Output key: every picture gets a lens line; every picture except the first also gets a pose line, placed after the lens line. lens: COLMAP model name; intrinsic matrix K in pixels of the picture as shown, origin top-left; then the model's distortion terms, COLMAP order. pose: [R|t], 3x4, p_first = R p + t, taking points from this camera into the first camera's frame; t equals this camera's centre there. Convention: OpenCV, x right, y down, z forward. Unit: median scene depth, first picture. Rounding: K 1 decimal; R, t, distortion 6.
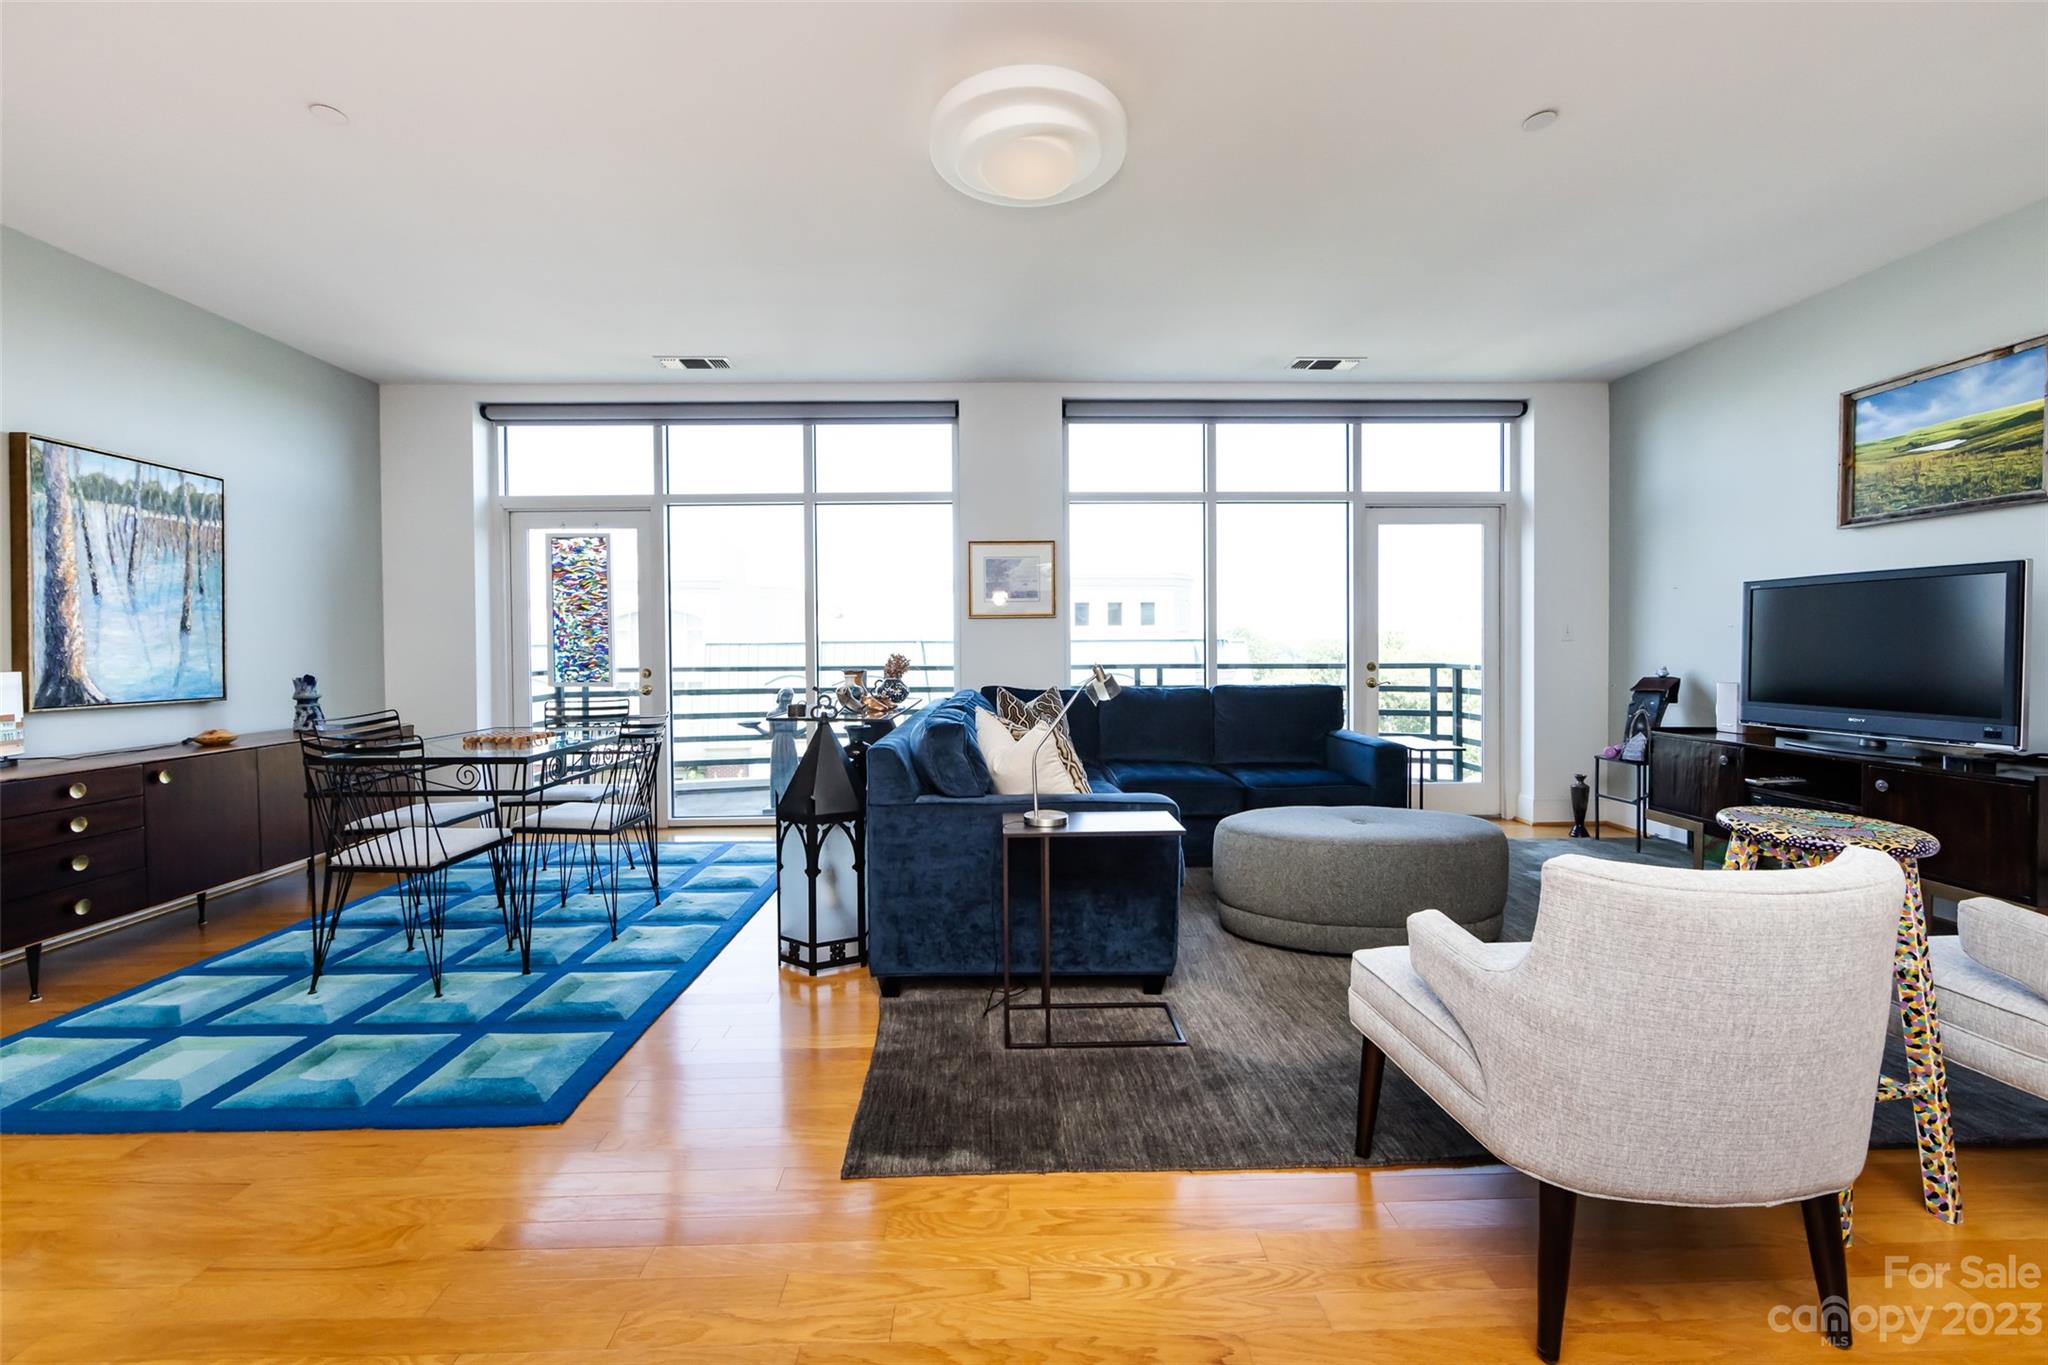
lens RADIAL K [[809.7, 0, 1013.0], [0, 809.7, 661.5], [0, 0, 1]] dist [-0.003741, -0.000189]
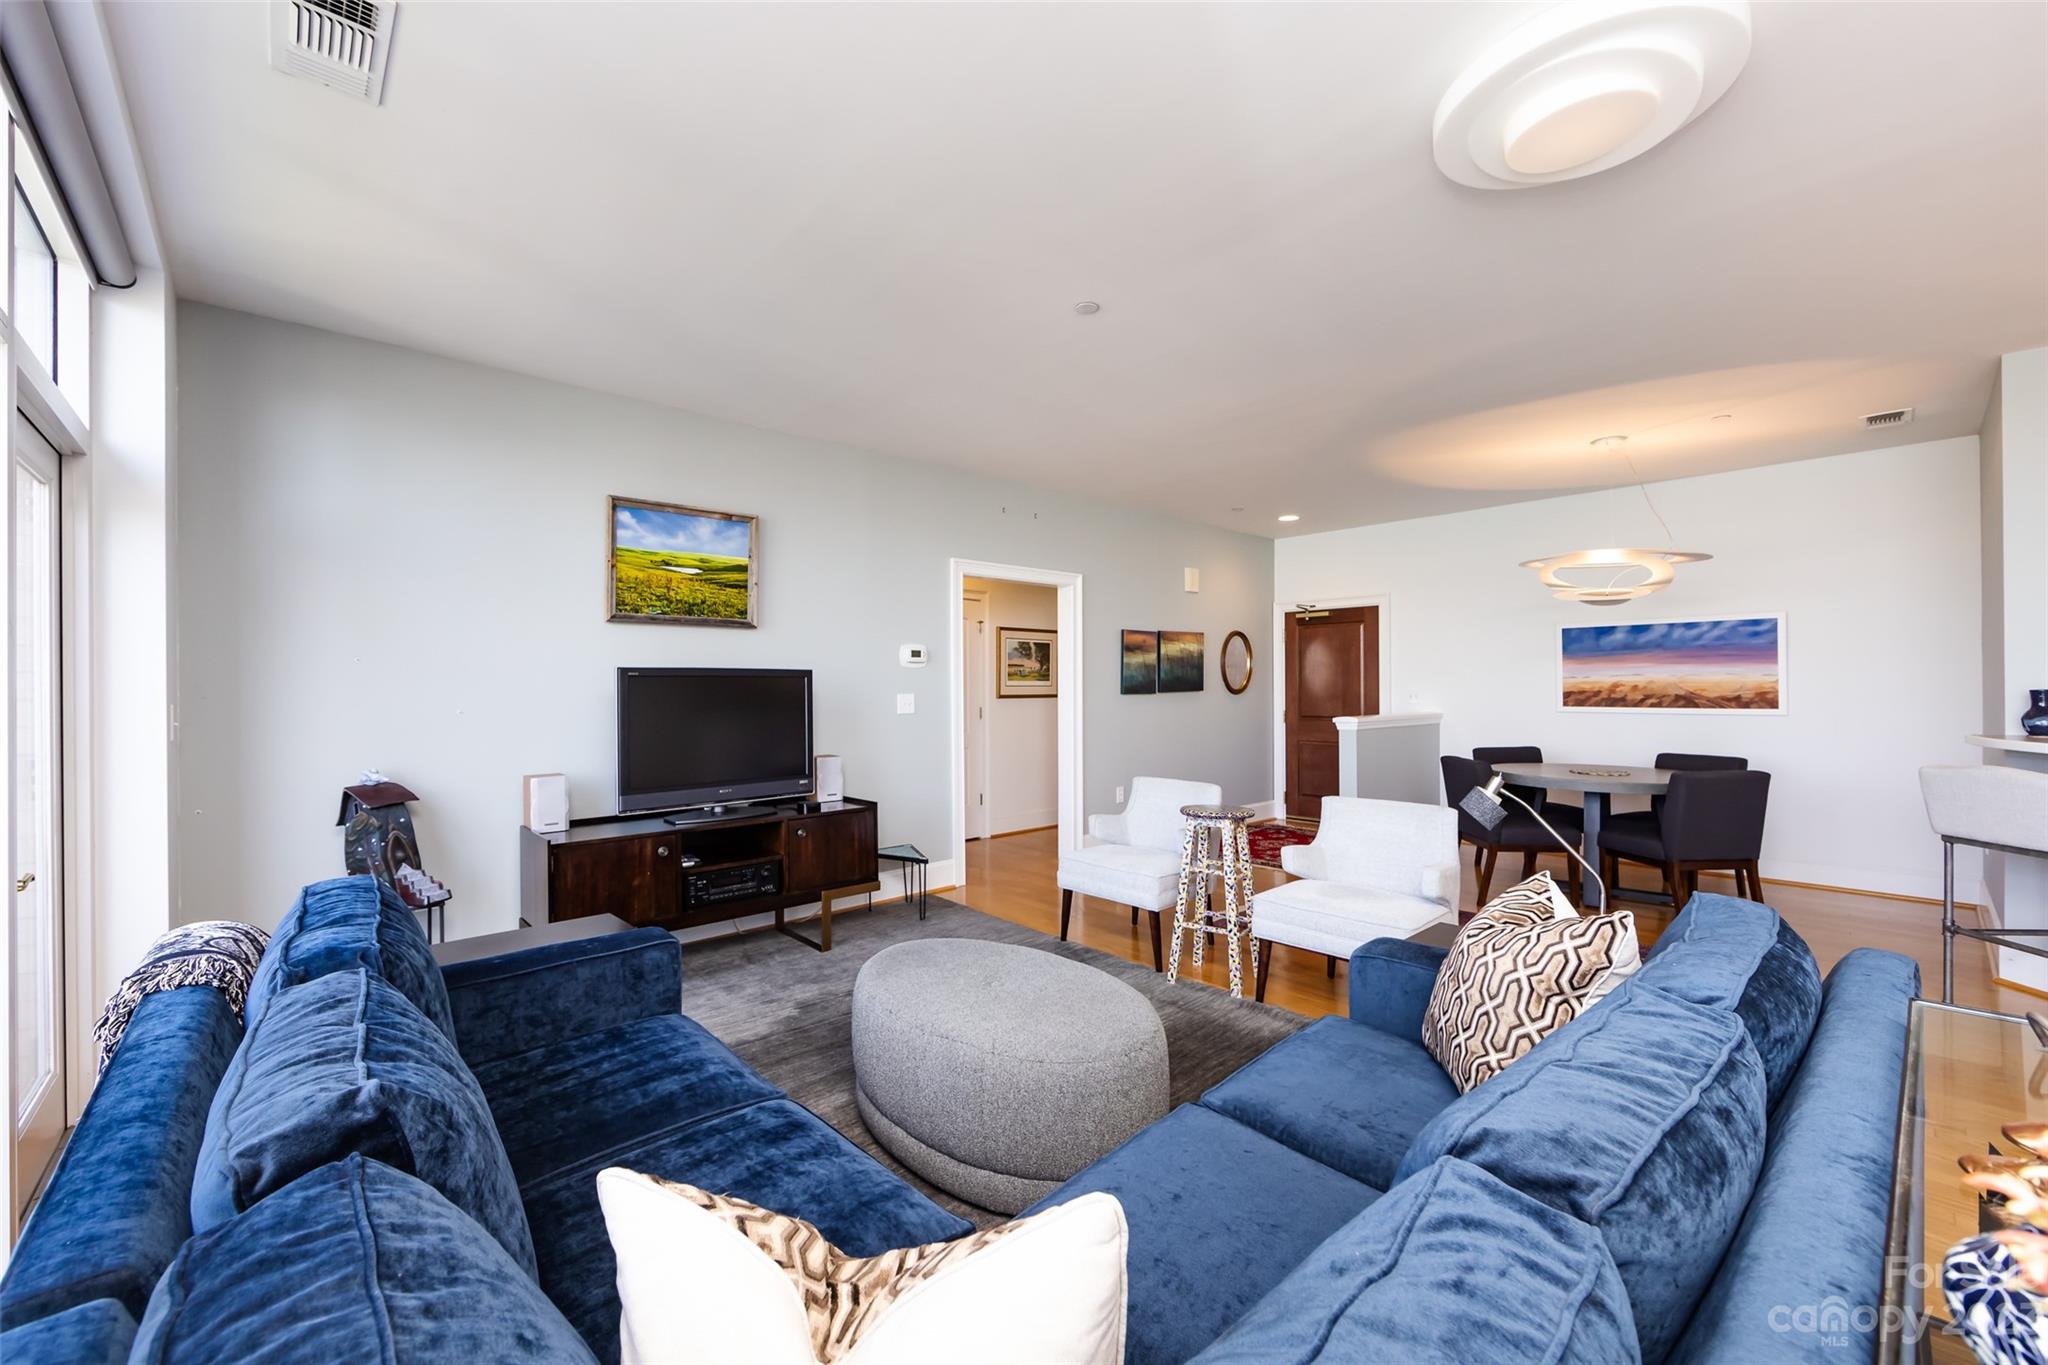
lens RADIAL K [[809.7, 0, 1017.0], [0, 809.7, 684.2], [0, 0, 1]] dist [-0.003741, -0.000189]
pose [[-0.651654, 0.012740, 0.758409, -0.138976], [0.026209, 0.999640, 0.005728, -0.073139], [-0.758063, 0.023610, -0.651753, 1.297132]]
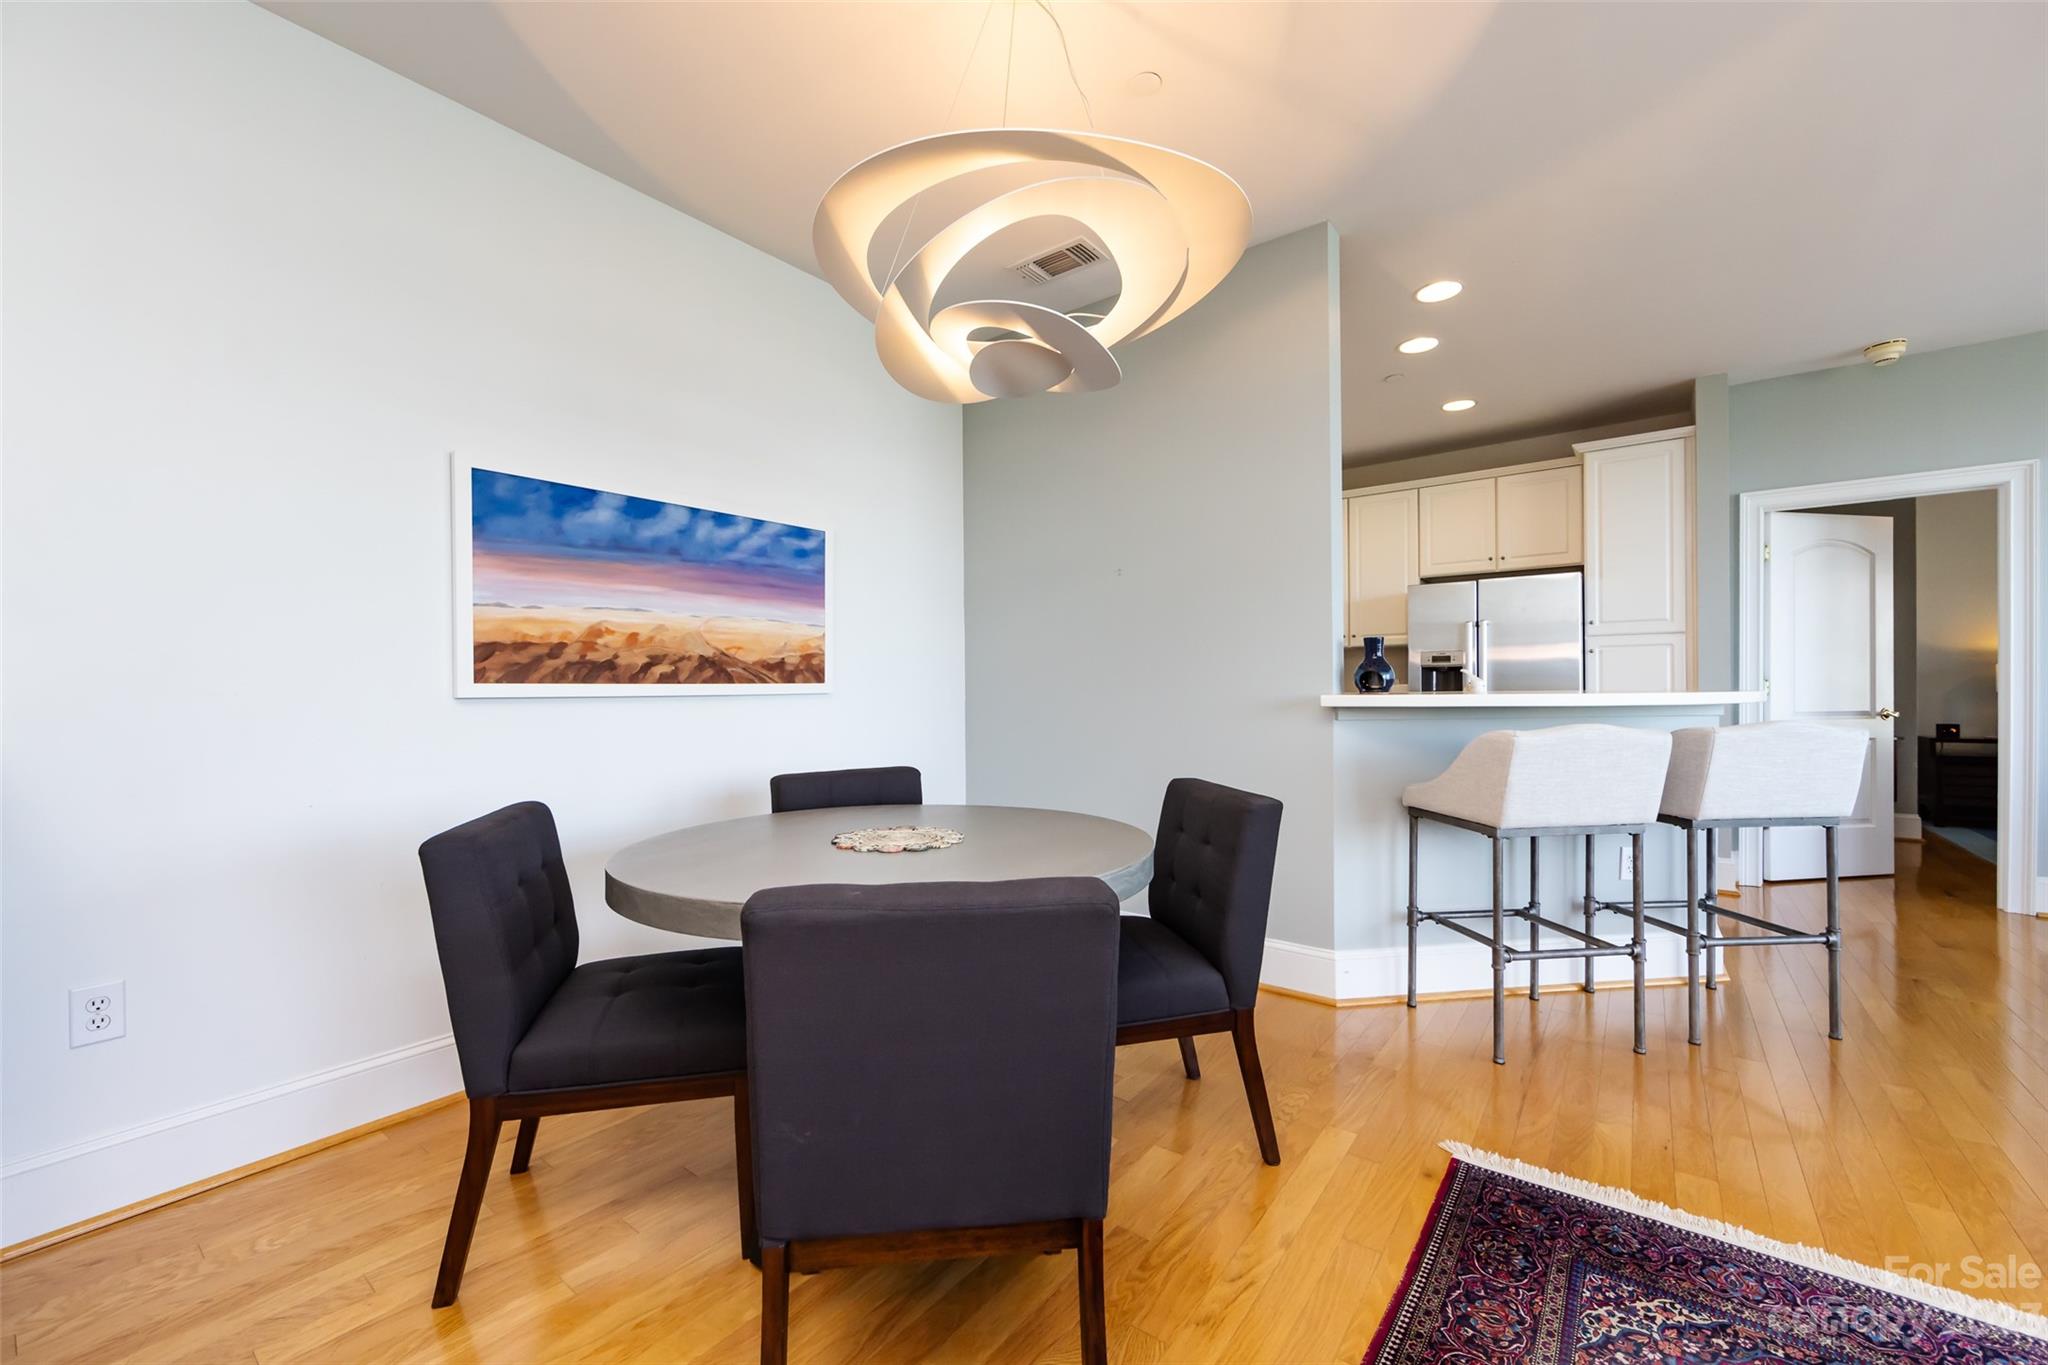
lens RADIAL K [[809.7, 0, 1014.9], [0, 809.7, 690.5], [0, 0, 1]] dist [-0.003741, -0.000189]
pose [[-0.634114, 0.013735, -0.773118, 0.621547], [-0.002080, 0.999808, 0.019468, 0.006540], [0.773237, 0.013953, -0.633964, 0.019833]]
